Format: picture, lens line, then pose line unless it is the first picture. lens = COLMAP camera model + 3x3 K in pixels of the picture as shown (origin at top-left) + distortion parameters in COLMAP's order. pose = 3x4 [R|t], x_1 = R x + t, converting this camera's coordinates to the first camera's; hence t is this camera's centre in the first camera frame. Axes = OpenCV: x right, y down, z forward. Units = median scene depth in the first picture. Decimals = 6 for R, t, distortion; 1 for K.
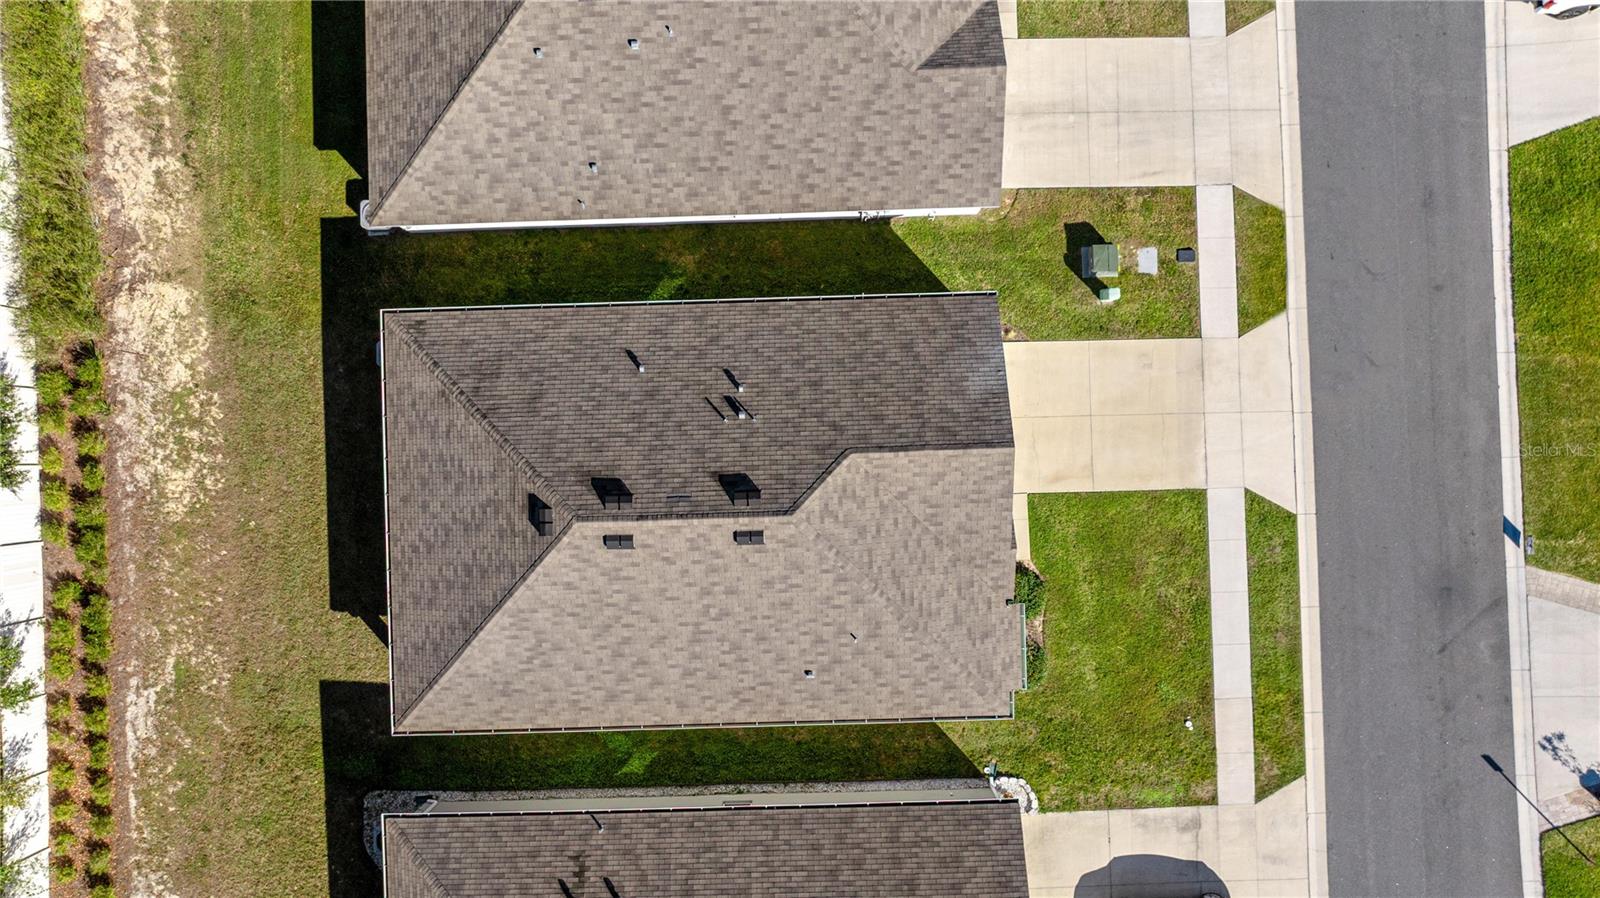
lens RADIAL K [[1119.5, 0, 800.0], [0, 1119.5, 449.0], [0, 0, 1]] dist [-0.019165, 0.006732]
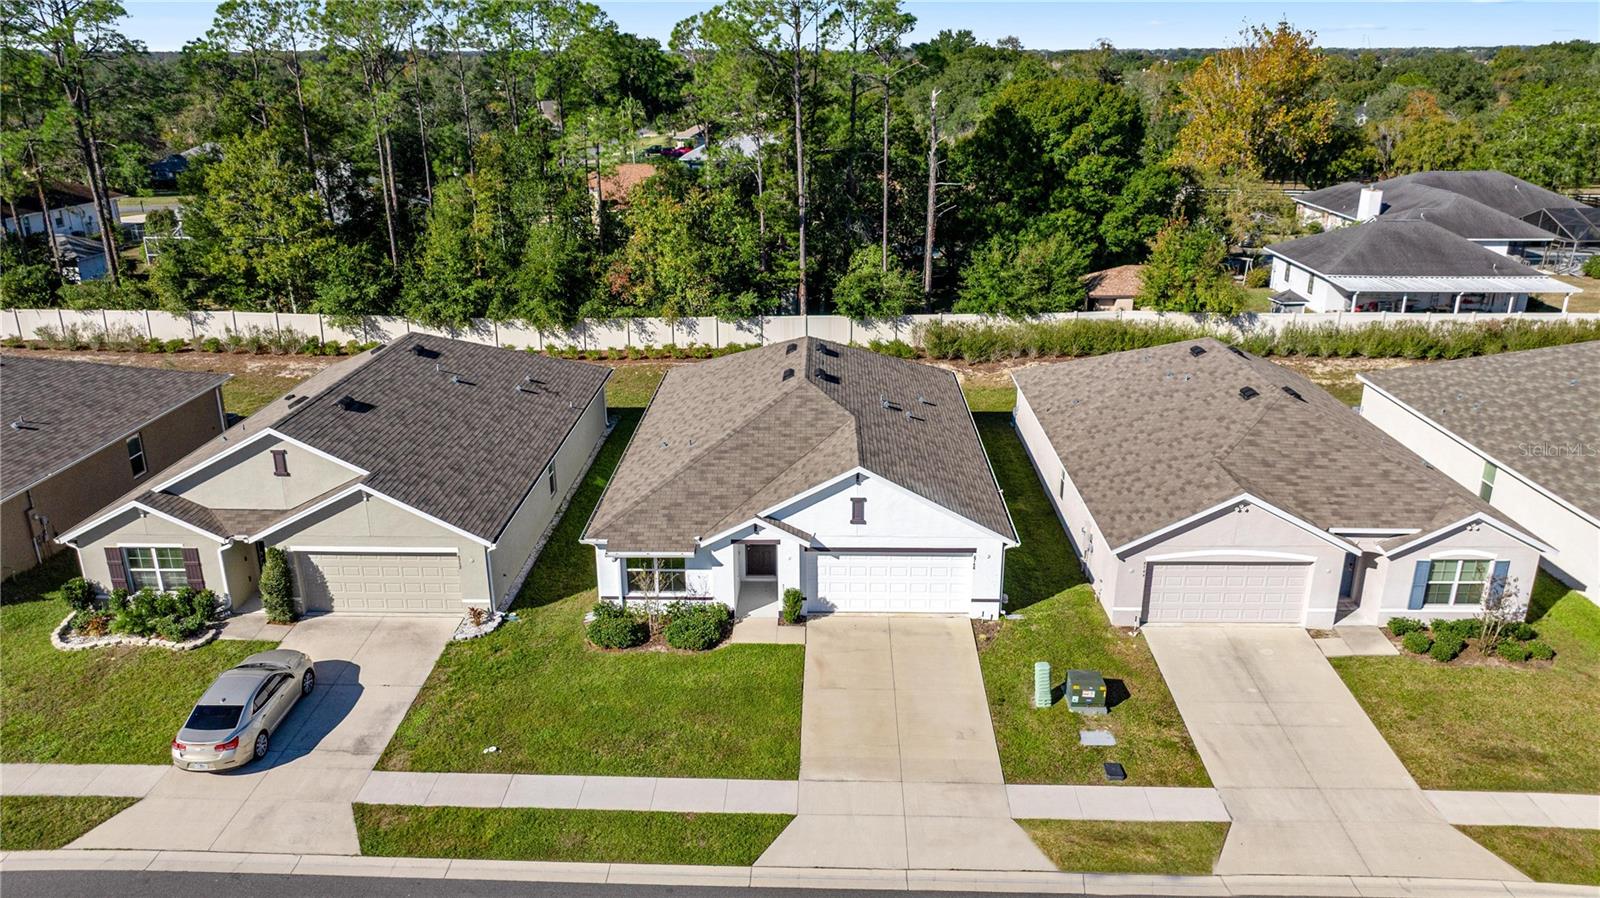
lens RADIAL K [[1119.5, 0, 800.0], [0, 1119.5, 449.0], [0, 0, 1]] dist [-0.019165, 0.006732]
pose [[-0.056778, 0.341054, -0.938327, 0.981494], [-0.998376, -0.015073, 0.054933, -0.002163], [0.004592, 0.939923, 0.341356, 0.546623]]
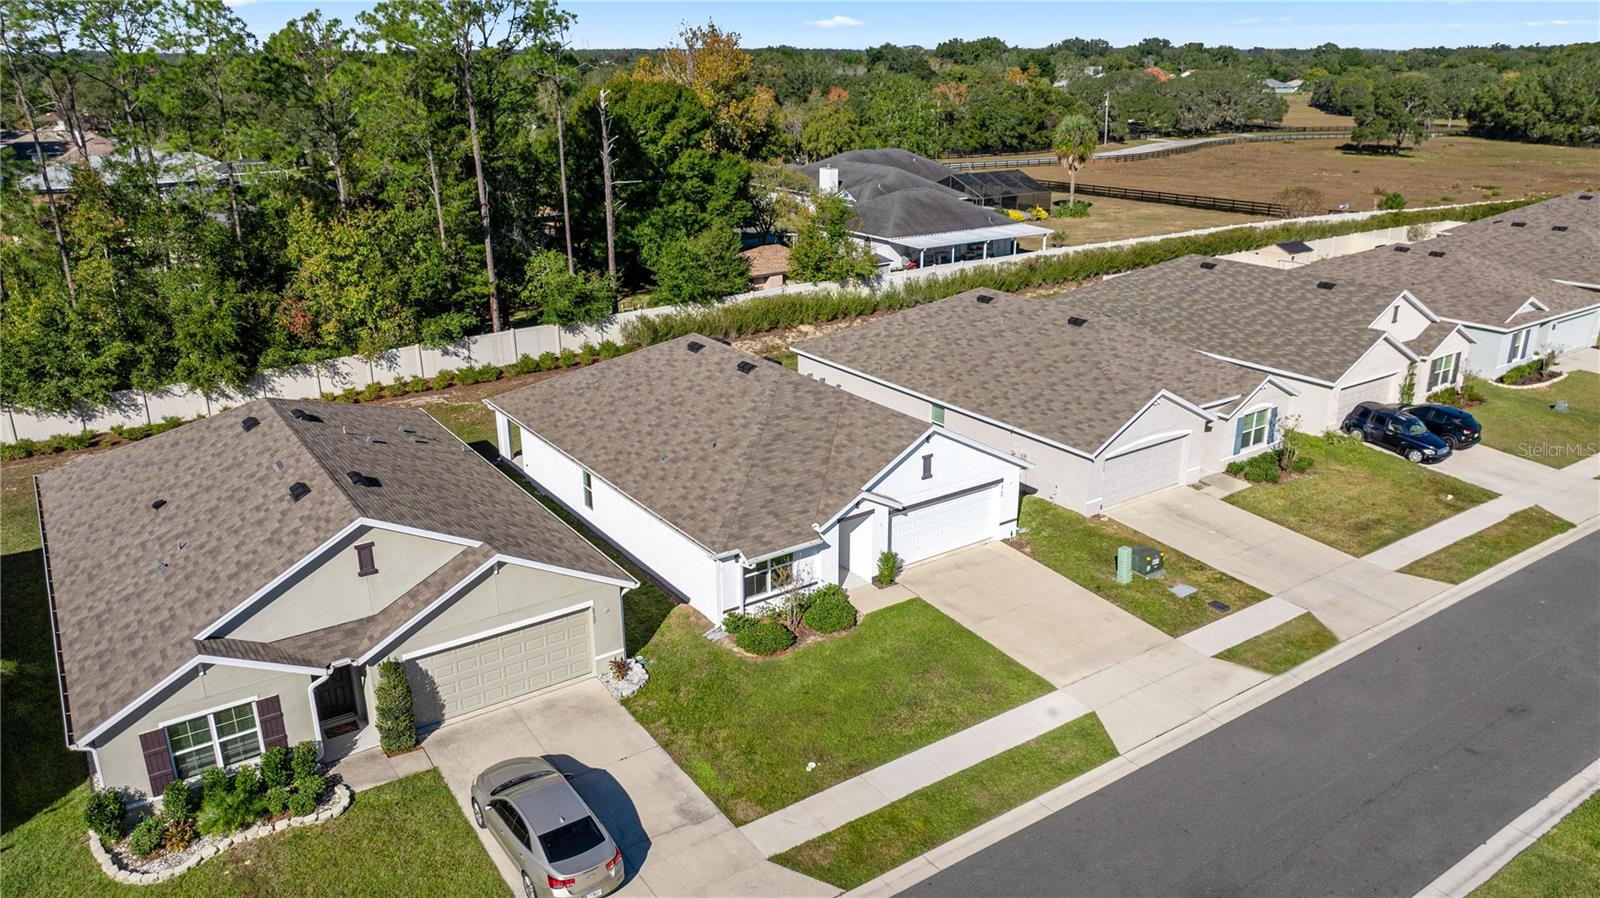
lens RADIAL K [[1119.5, 0, 800.0], [0, 1119.5, 449.0], [0, 0, 1]] dist [-0.019165, 0.006732]
pose [[0.542727, 0.285164, -0.790018, 0.870271], [-0.839907, 0.186126, -0.509817, 0.592495], [0.001661, 0.940233, 0.340527, 0.548044]]
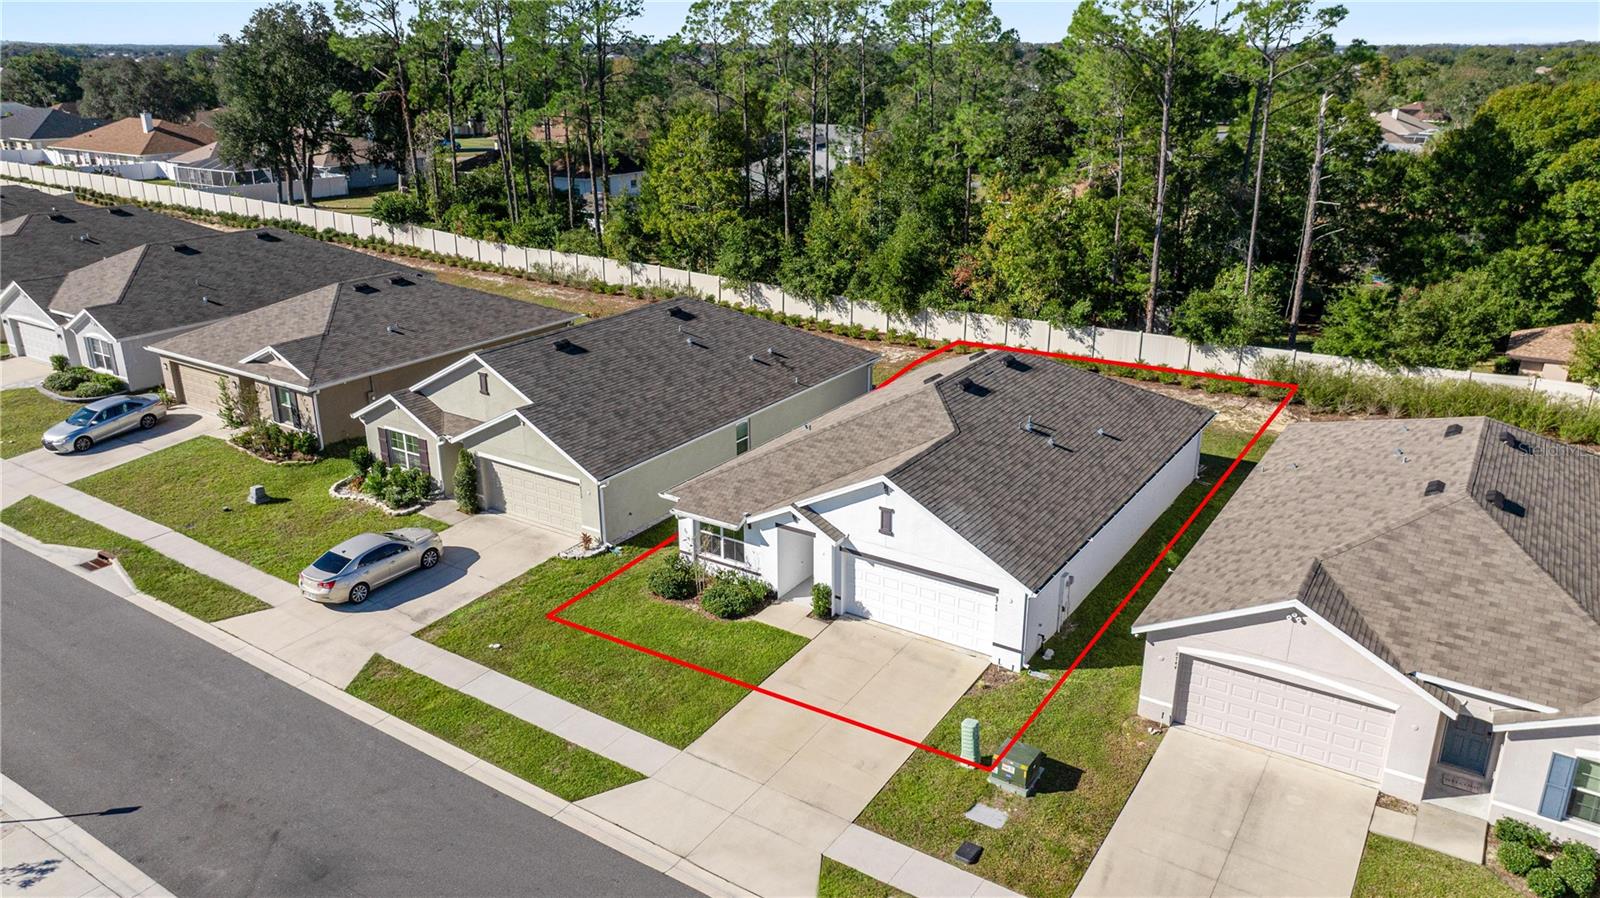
lens RADIAL K [[1119.5, 0, 800.0], [0, 1119.5, 449.0], [0, 0, 1]] dist [-0.019165, 0.006732]
pose [[-0.576216, 0.284918, -0.766027, 0.846828], [-0.817266, -0.192618, 0.543116, -0.406704], [0.007192, 0.939000, 0.343843, 0.545784]]
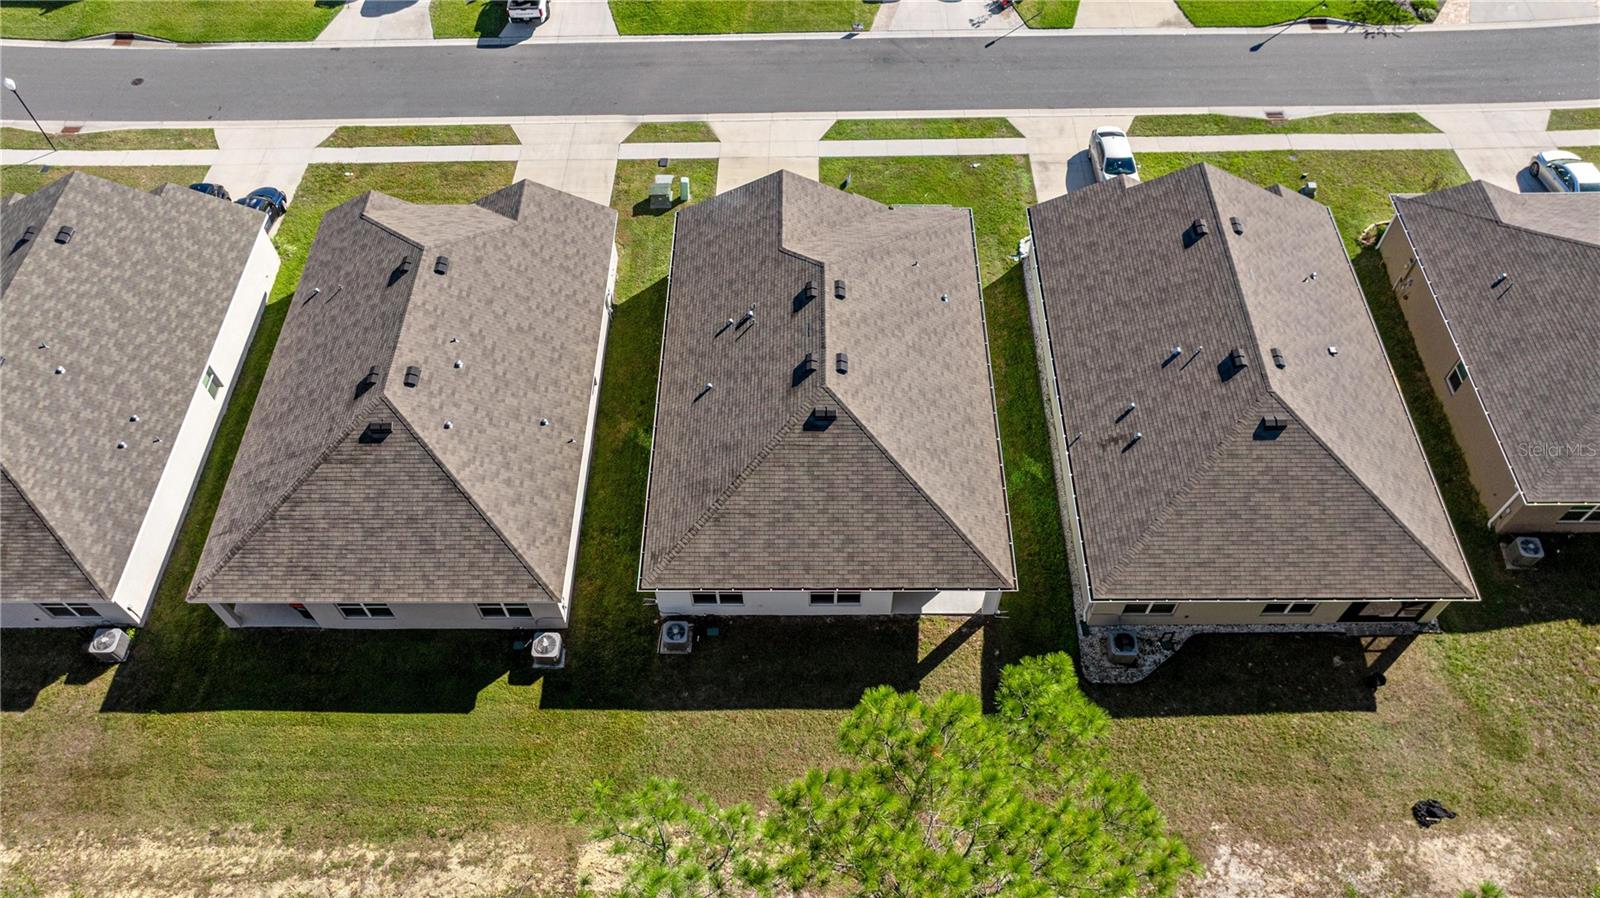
lens RADIAL K [[1126.4, 0, 815.7], [0, 1126.4, 443.4], [0, 0, 1]] dist [0.023939, -0.130156]
pose [[0.026280, -0.806042, 0.591274, -0.851513], [0.999654, 0.021591, -0.014997, 0.062690], [-0.000678, 0.591464, 0.806331, 0.000516]]
